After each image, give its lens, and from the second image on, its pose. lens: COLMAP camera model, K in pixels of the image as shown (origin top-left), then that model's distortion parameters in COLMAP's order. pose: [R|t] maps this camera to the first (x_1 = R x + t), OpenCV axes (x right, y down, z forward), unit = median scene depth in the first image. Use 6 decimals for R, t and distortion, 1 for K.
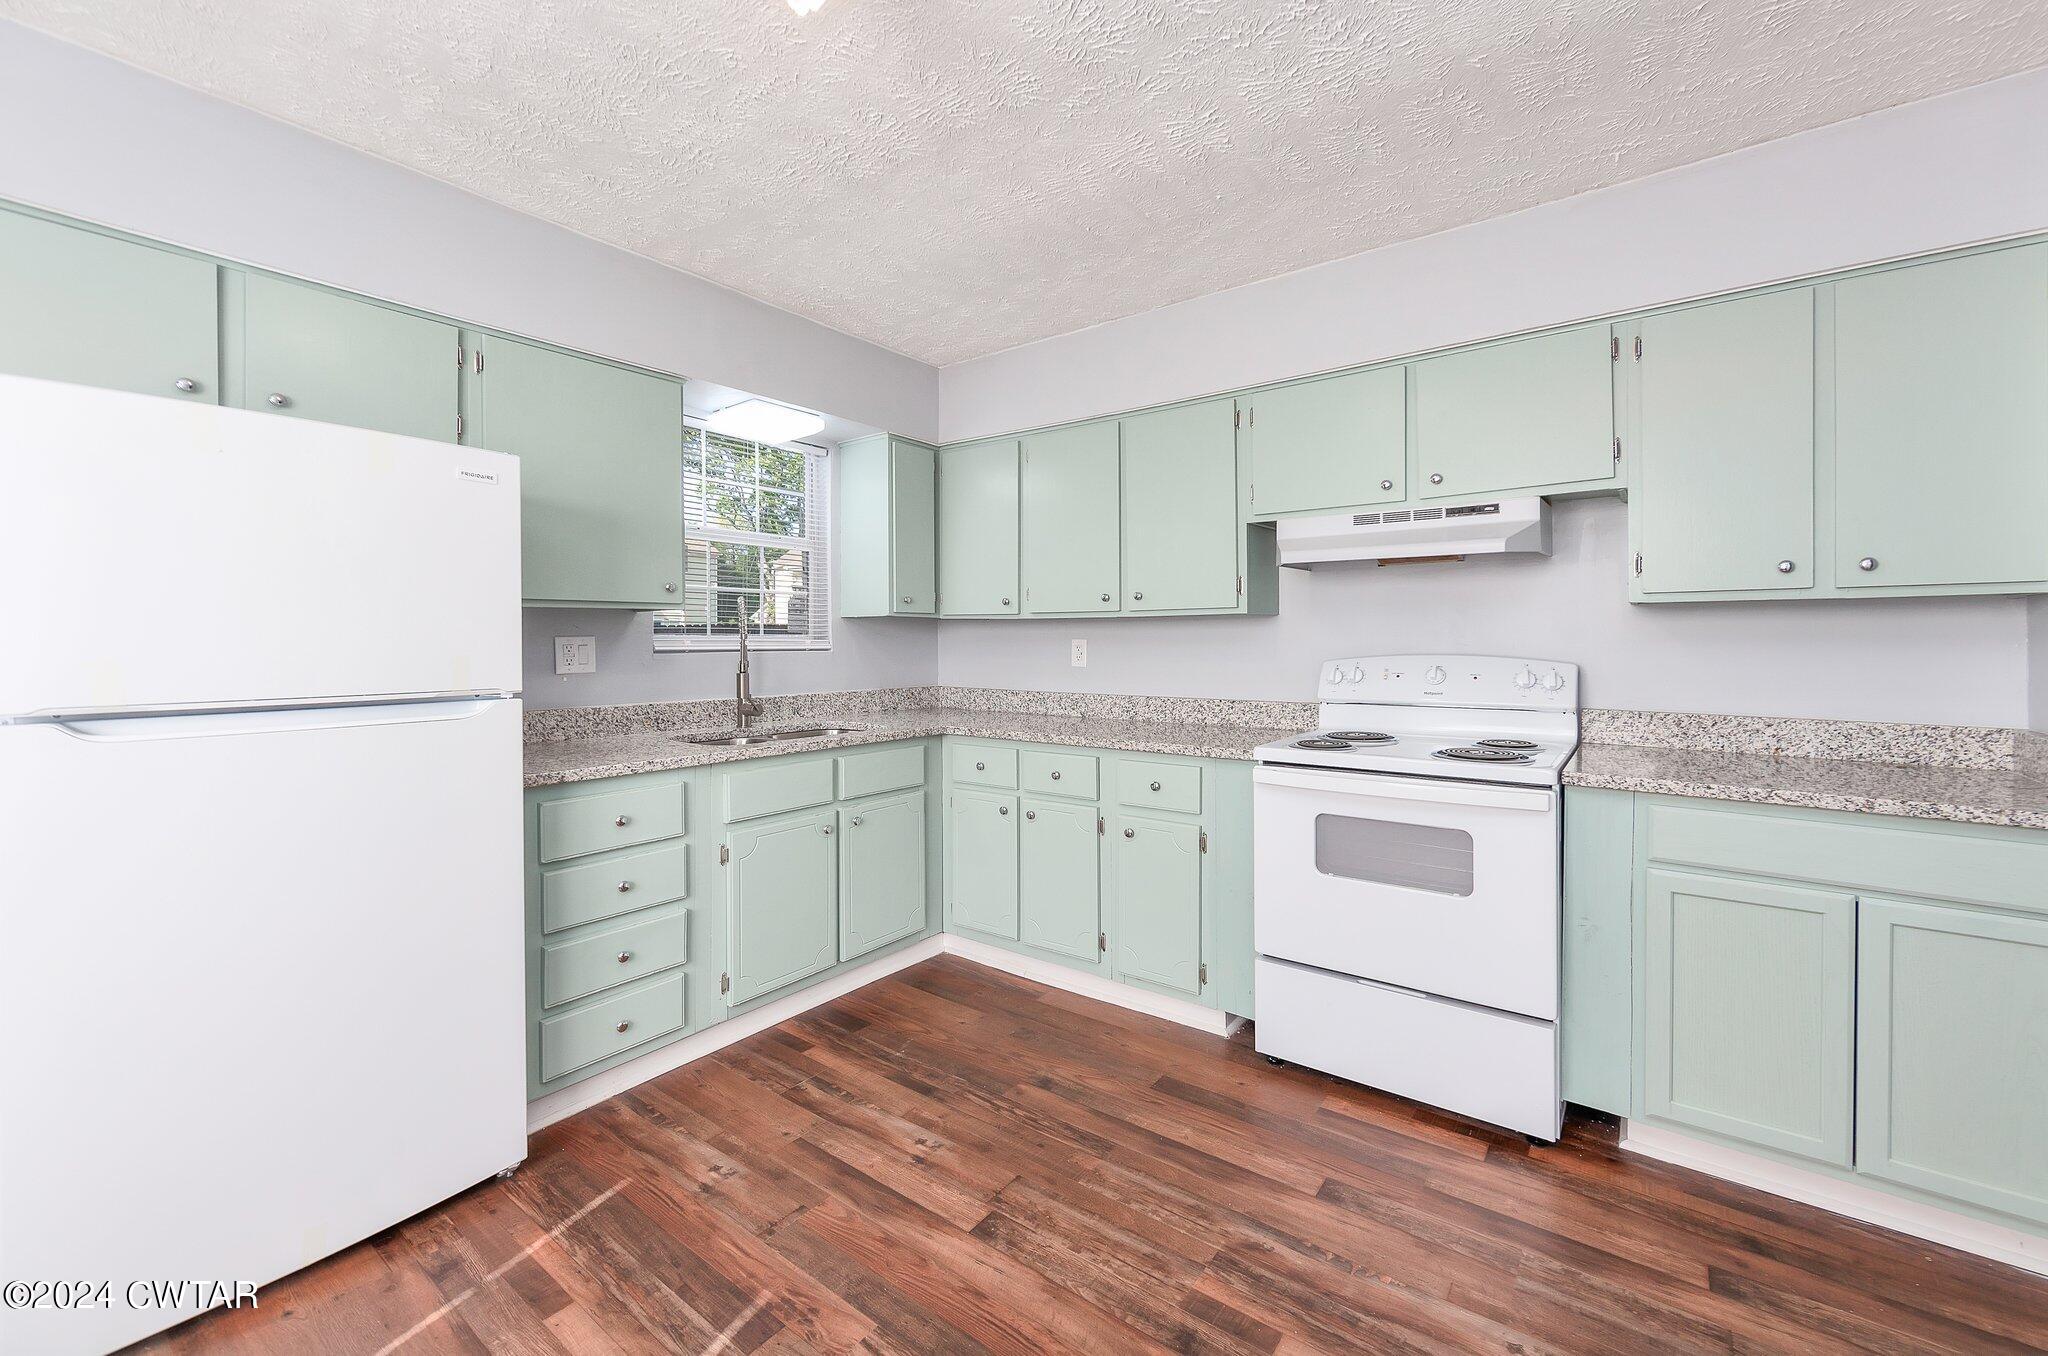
lens RADIAL K [[809.6, 0, 1027.1], [0, 809.6, 644.9], [0, 0, 1]] dist [-0.001619, -0.000162]
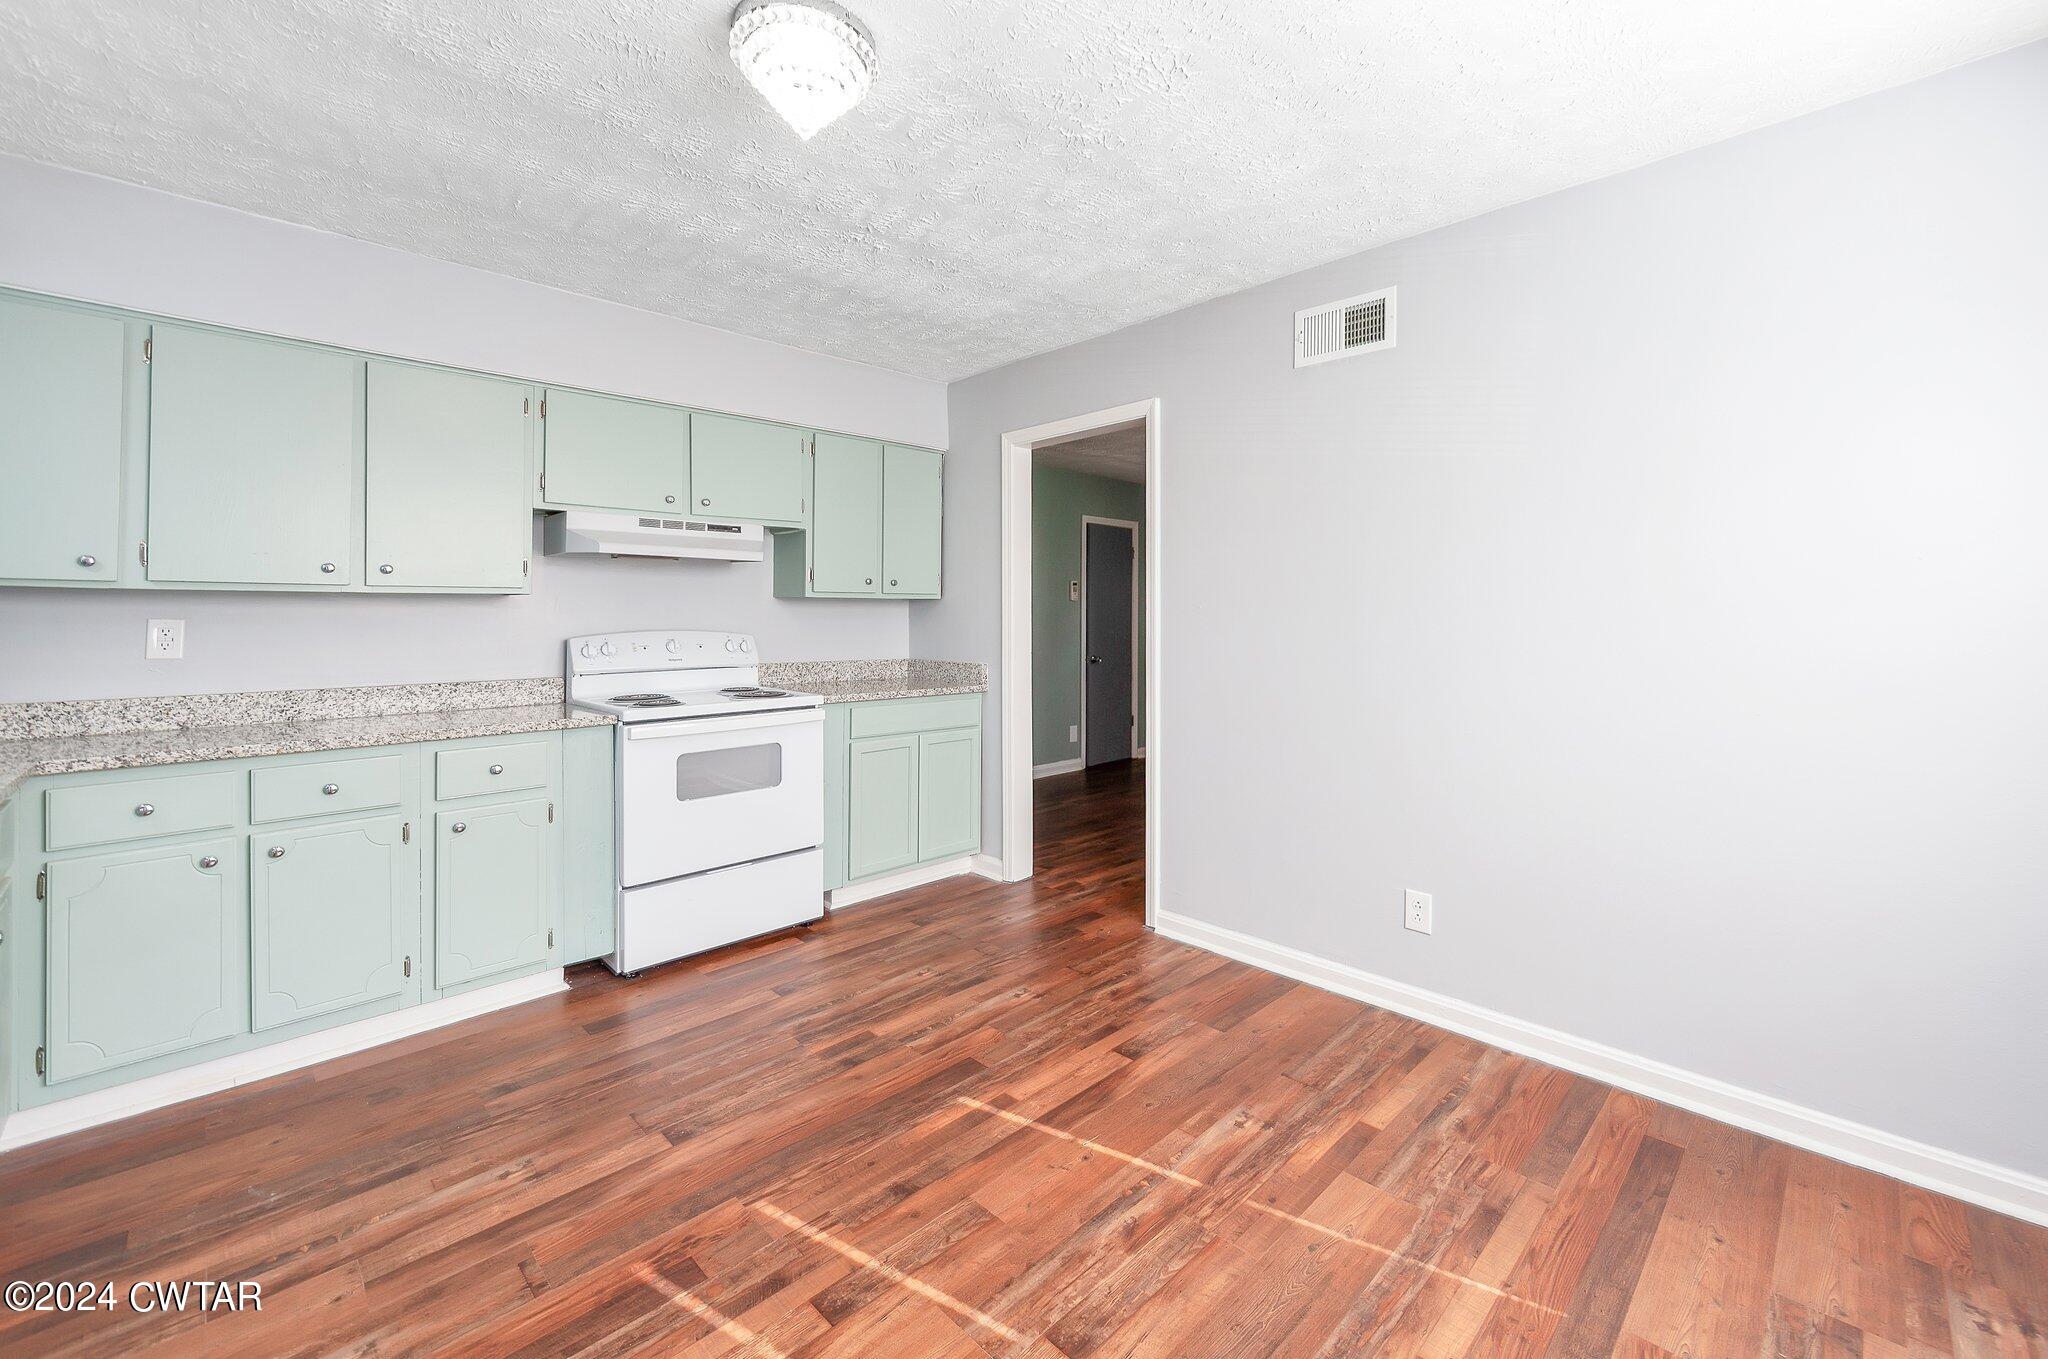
lens RADIAL K [[837.2, 0, 1031.9], [0, 837.2, 616.9], [0, 0, 1]] dist [-0.000228, -0.000044]
pose [[0.166467, 0.000415, 0.986047, -0.870419], [0.006517, 0.999978, -0.001521, -0.004852], [-0.986026, 0.006679, 0.166460, 0.235225]]
